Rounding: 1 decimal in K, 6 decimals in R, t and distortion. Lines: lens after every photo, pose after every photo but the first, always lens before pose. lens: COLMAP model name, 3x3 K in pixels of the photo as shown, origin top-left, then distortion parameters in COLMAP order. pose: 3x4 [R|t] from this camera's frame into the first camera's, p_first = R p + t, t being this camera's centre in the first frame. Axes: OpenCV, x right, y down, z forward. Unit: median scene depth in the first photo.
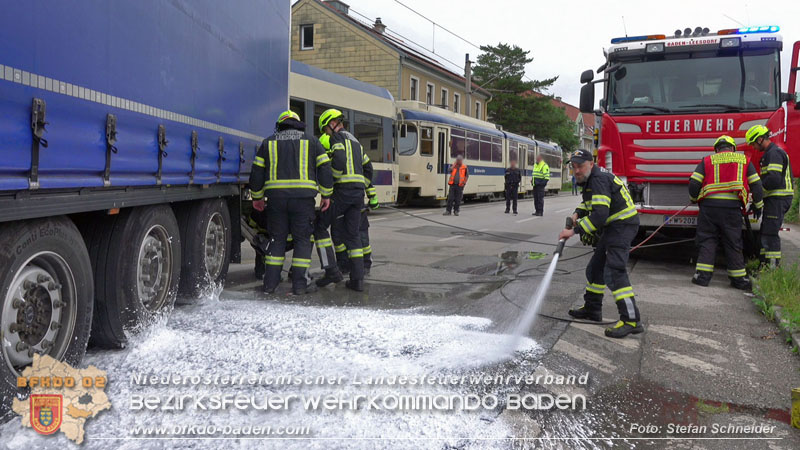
lens RADIAL K [[625.6, 0, 400.0], [0, 625.6, 225.0], [0, 0, 1]] dist [0.002443, -0.000365]
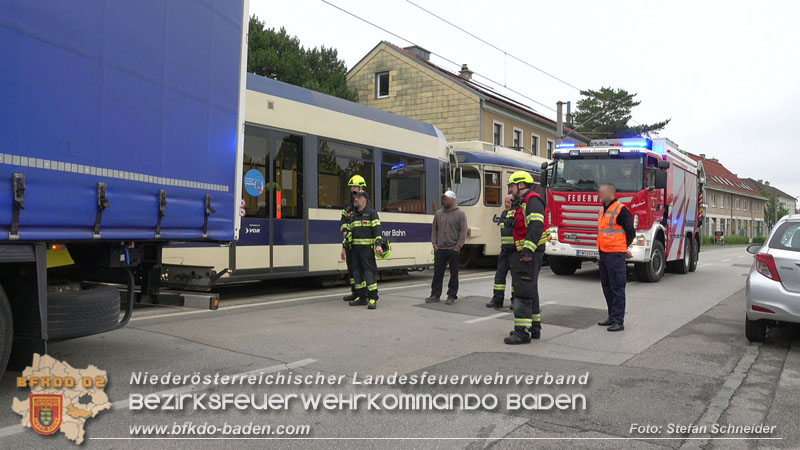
lens RADIAL K [[625.6, 0, 400.0], [0, 625.6, 225.0], [0, 0, 1]] dist [0.002443, -0.000365]
pose [[0.985089, -0.011943, -0.171628, 0.036255], [-0.003380, 0.996051, -0.088714, -0.007447], [0.172010, 0.087971, 0.981159, 0.100760]]
